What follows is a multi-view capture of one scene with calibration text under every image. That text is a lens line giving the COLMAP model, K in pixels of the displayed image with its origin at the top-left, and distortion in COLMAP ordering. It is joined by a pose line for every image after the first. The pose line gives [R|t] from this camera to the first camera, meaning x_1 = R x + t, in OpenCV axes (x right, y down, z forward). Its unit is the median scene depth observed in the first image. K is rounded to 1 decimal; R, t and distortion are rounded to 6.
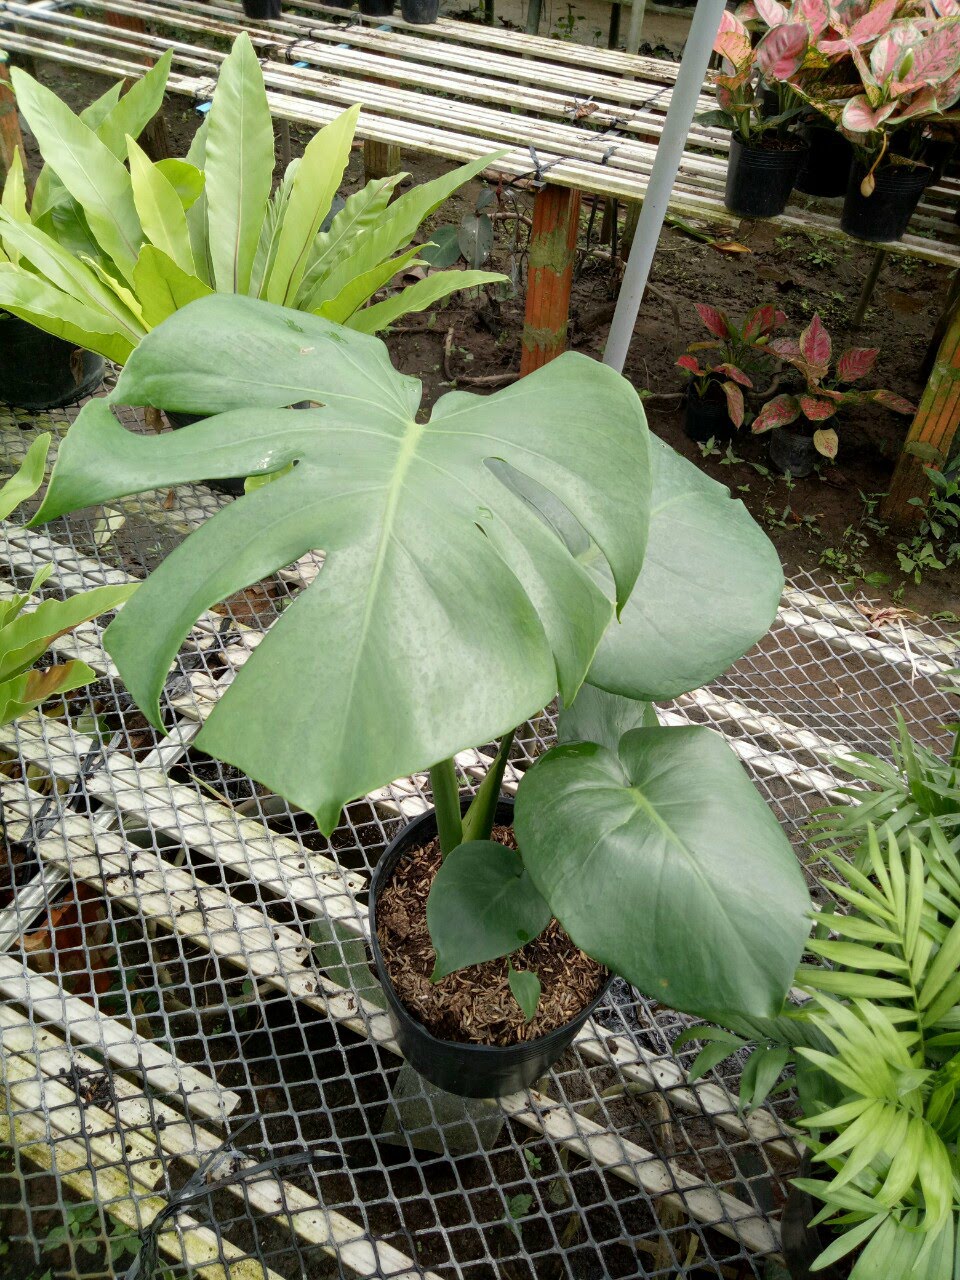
lens RADIAL K [[991.1, 0, 475.4], [0, 991.1, 647.5], [0, 0, 1]] dist [0.028891, -0.006859]
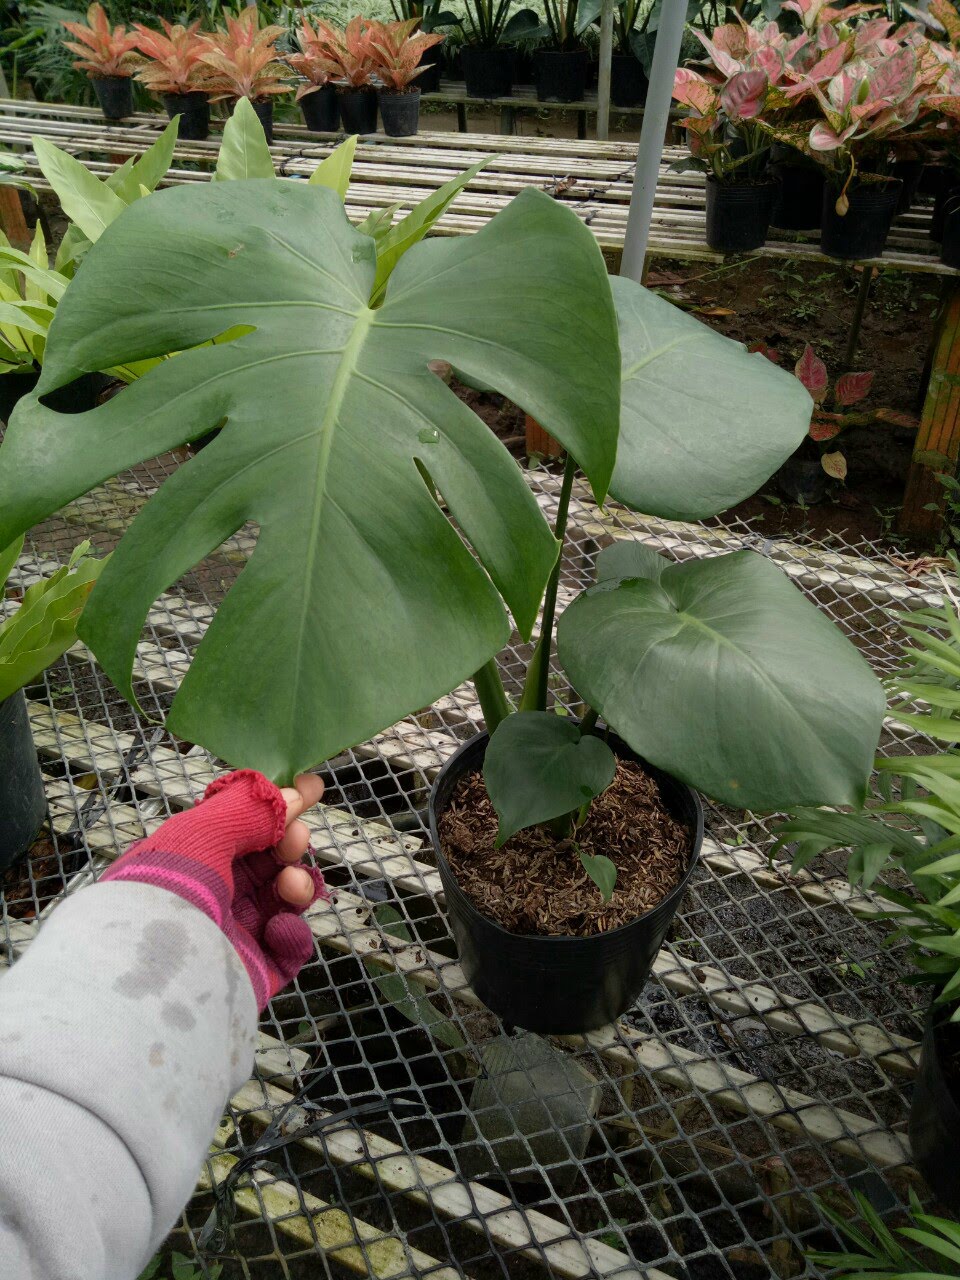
lens RADIAL K [[980.4, 0, 480.0], [0, 980.4, 640.0], [0, 0, 1]] dist [0.050146, -0.046756]
pose [[0.995243, -0.095771, -0.017859, -0.021060], [0.093137, 0.989114, -0.113925, 0.171739], [0.028575, 0.111720, 0.993329, 0.034571]]
